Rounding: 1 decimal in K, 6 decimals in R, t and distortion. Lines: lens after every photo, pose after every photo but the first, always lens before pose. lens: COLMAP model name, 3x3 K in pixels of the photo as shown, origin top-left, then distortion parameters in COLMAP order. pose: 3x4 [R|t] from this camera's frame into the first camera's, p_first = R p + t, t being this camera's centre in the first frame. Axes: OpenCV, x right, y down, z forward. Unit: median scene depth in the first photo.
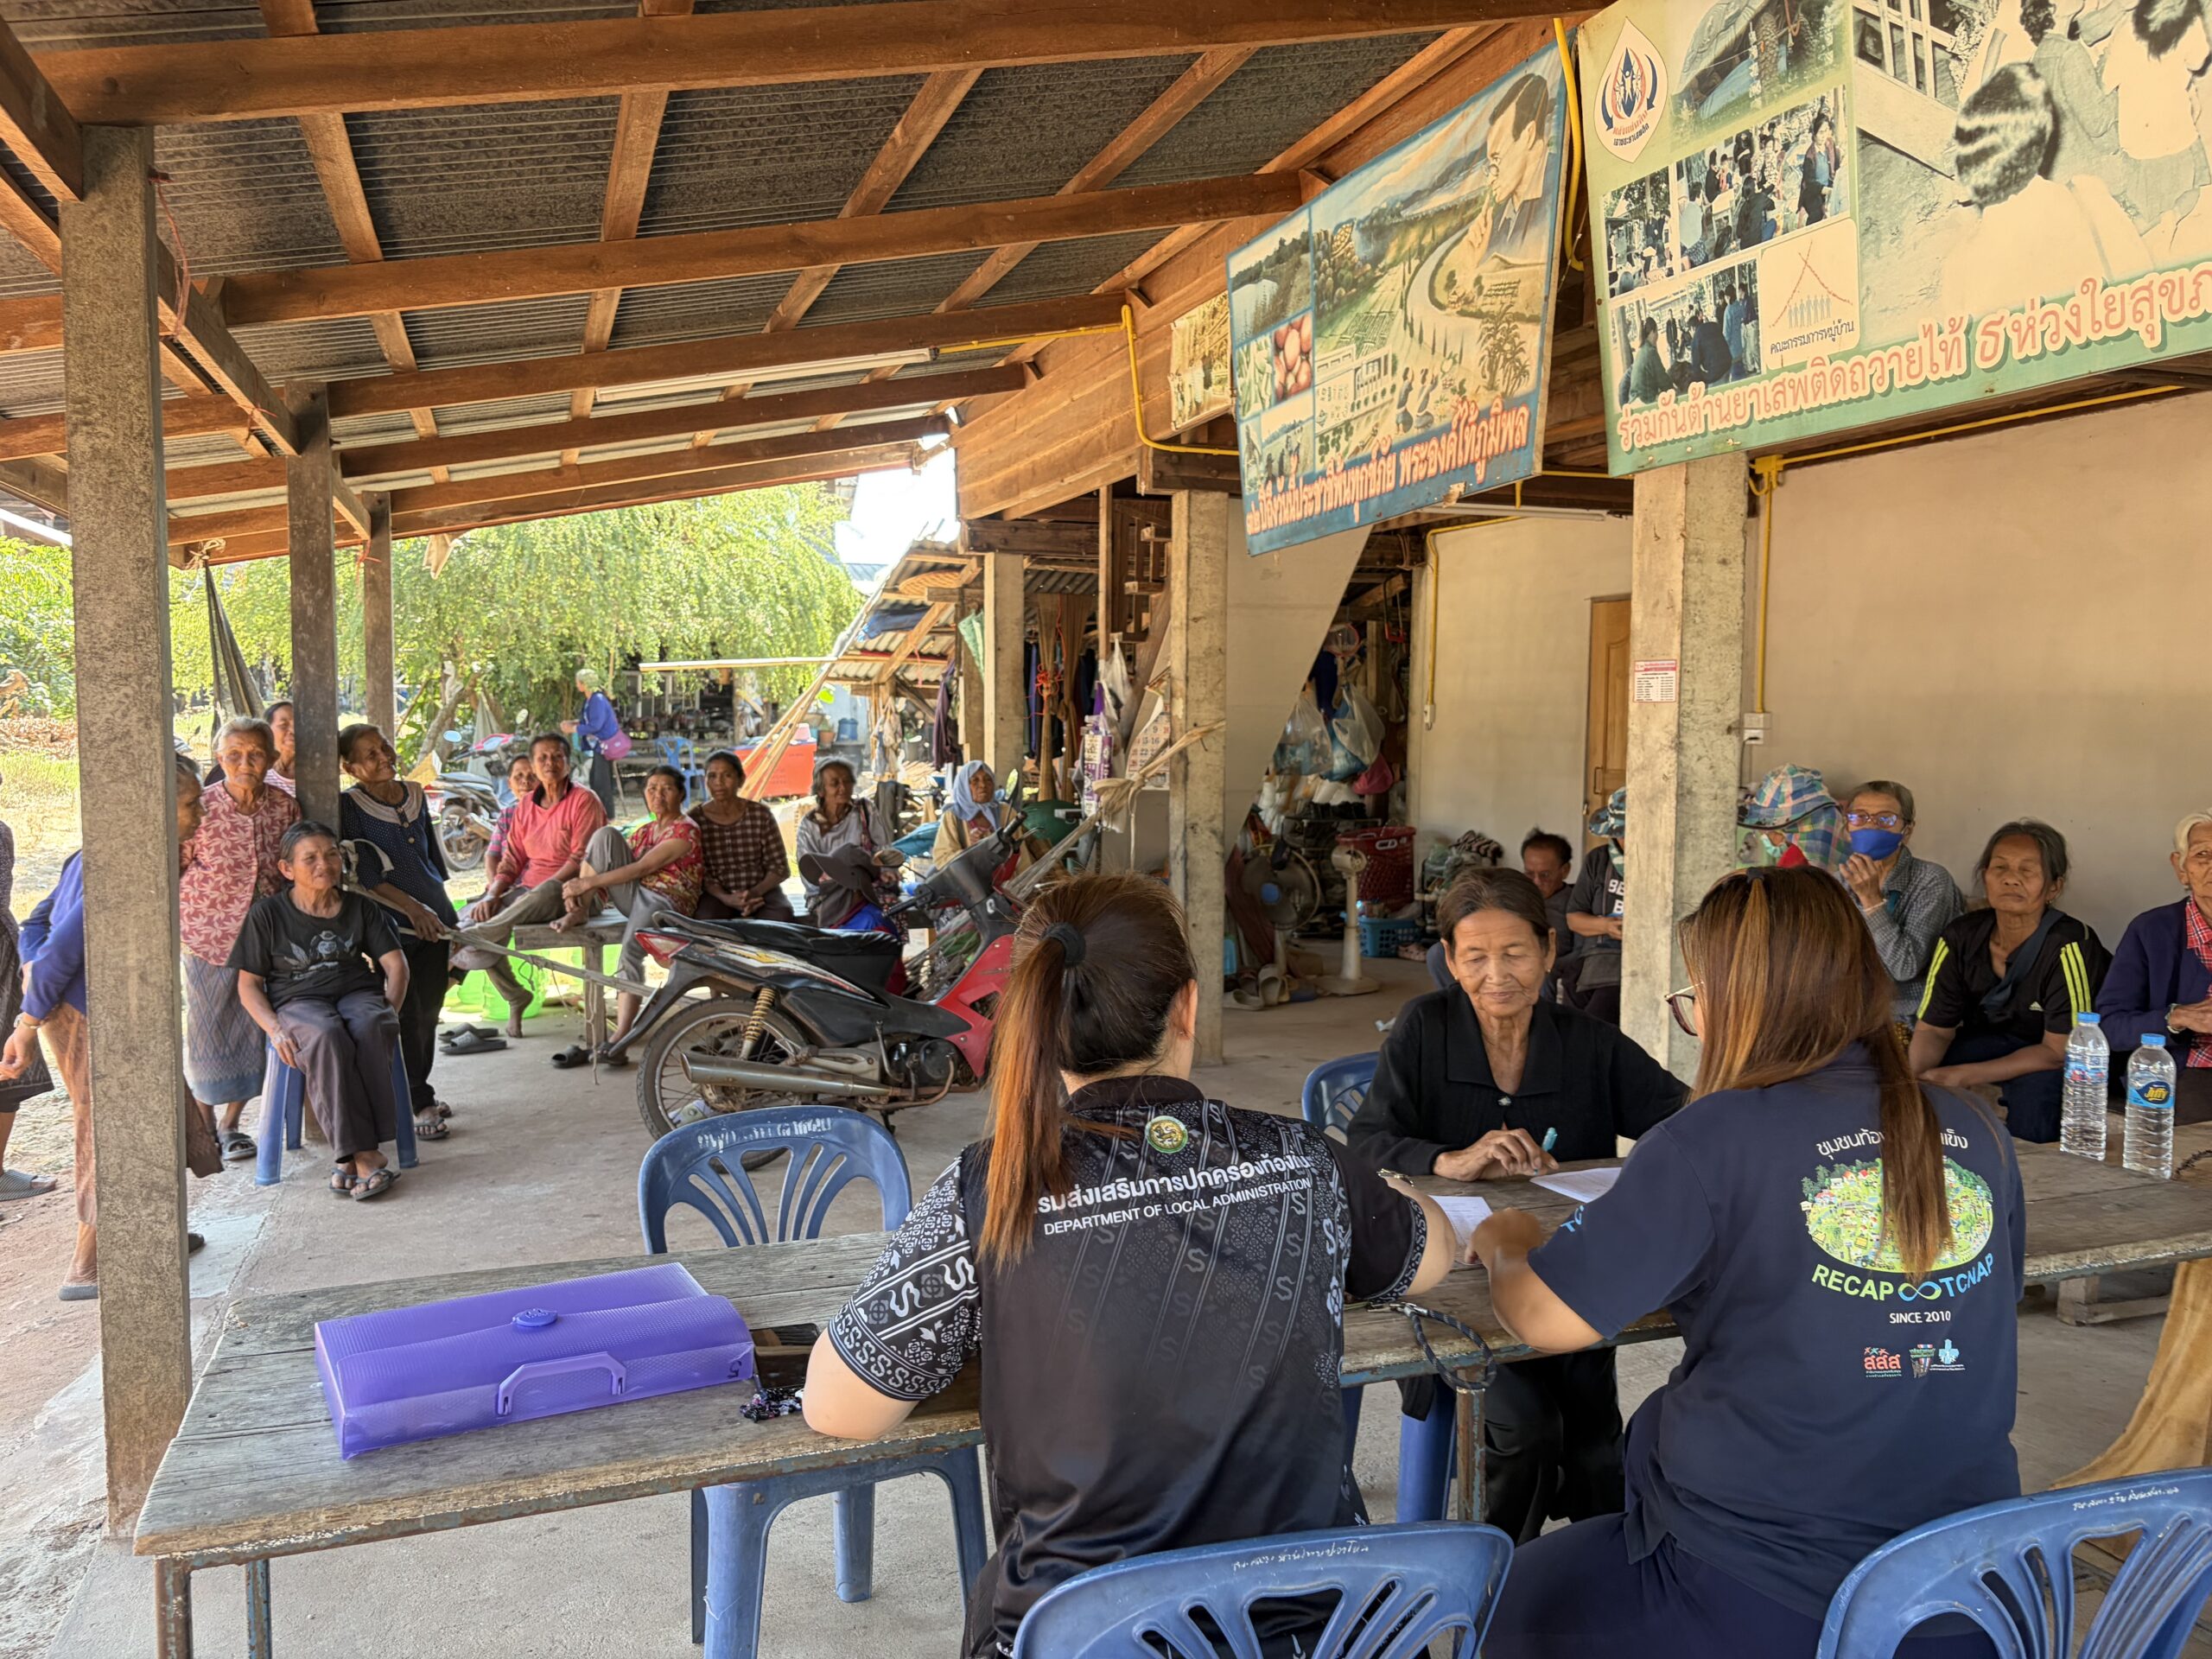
lens RADIAL K [[1674.7, 0, 1118.7], [0, 1674.7, 838.0], [0, 0, 1]] dist [0.031834, -0.041747]
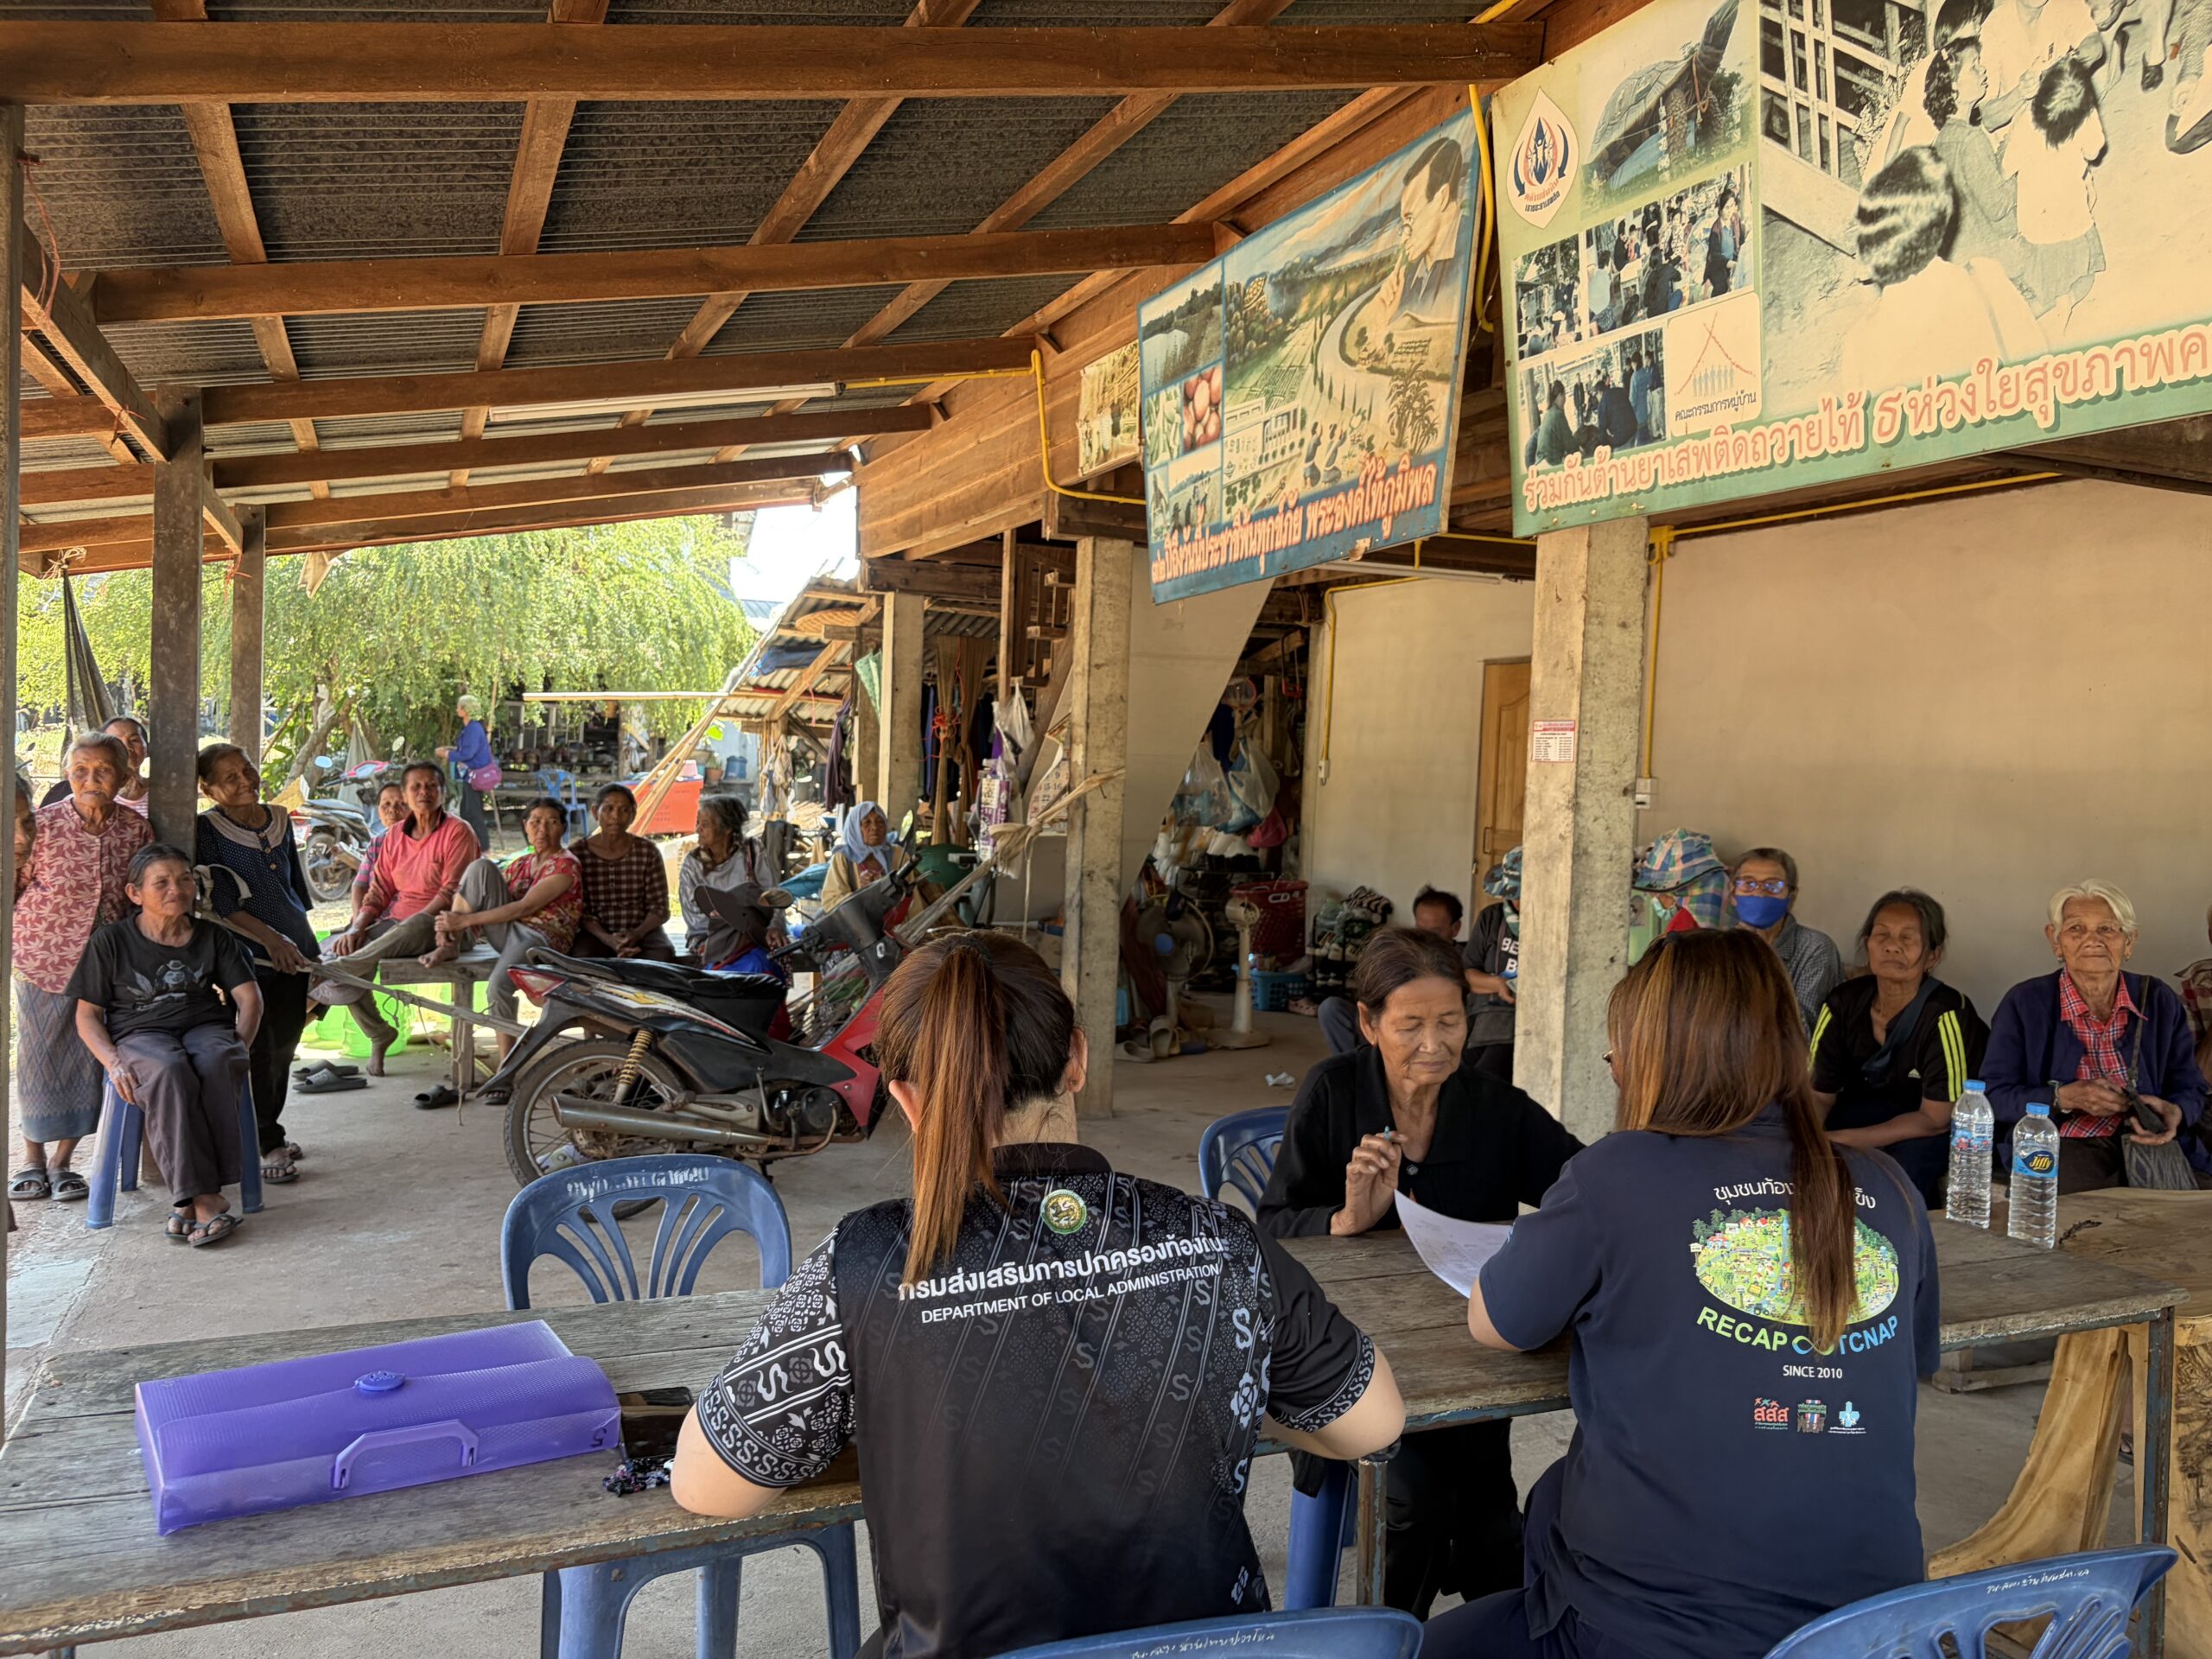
lens RADIAL K [[1674.7, 0, 1114.9], [0, 1674.7, 829.8], [0, 0, 1]] dist [0.031834, -0.041747]
pose [[0.997618, 0.027997, 0.063049, -0.004845], [-0.025802, 0.999042, -0.035353, 0.002013], [-0.063978, 0.033642, 0.997384, 0.018114]]
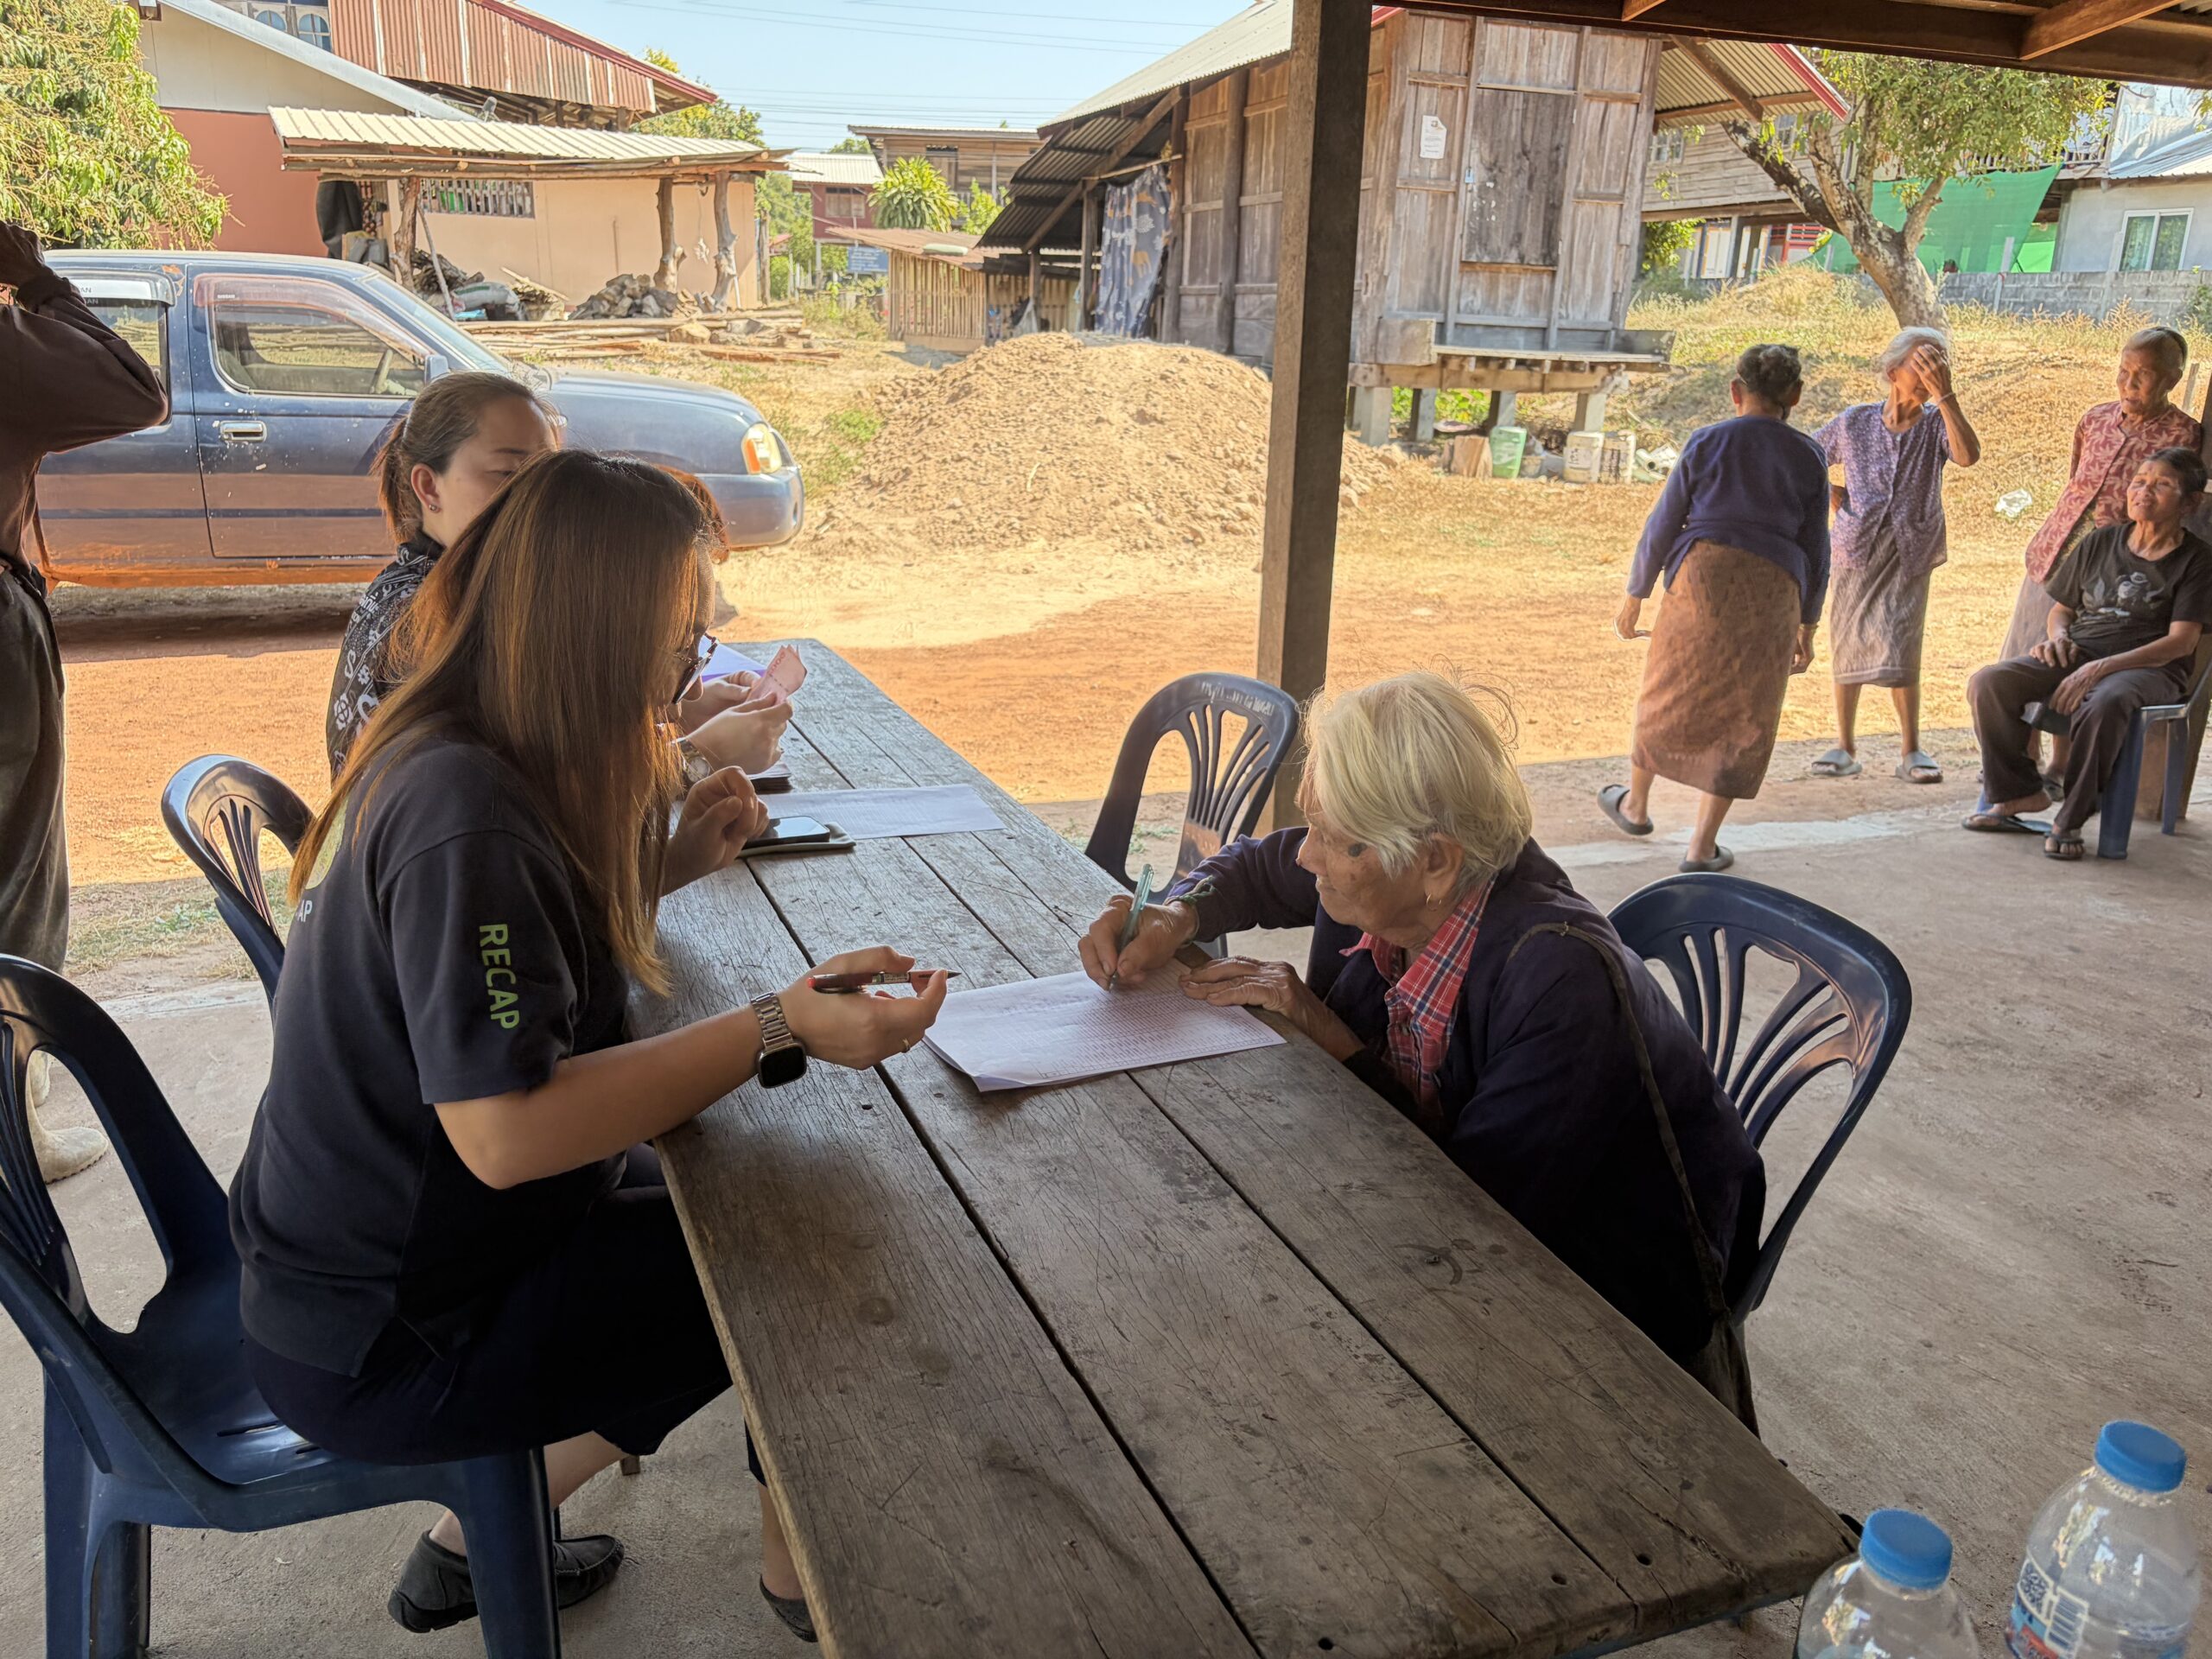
lens RADIAL K [[1674.7, 0, 1065.7], [0, 1674.7, 841.9], [0, 0, 1]] dist [0.031834, -0.041747]
pose [[-0.020970, 0.298655, -0.954131, 0.405983], [-0.099793, 0.948949, 0.299226, -0.018286], [0.994787, 0.101491, 0.009904, 0.416956]]
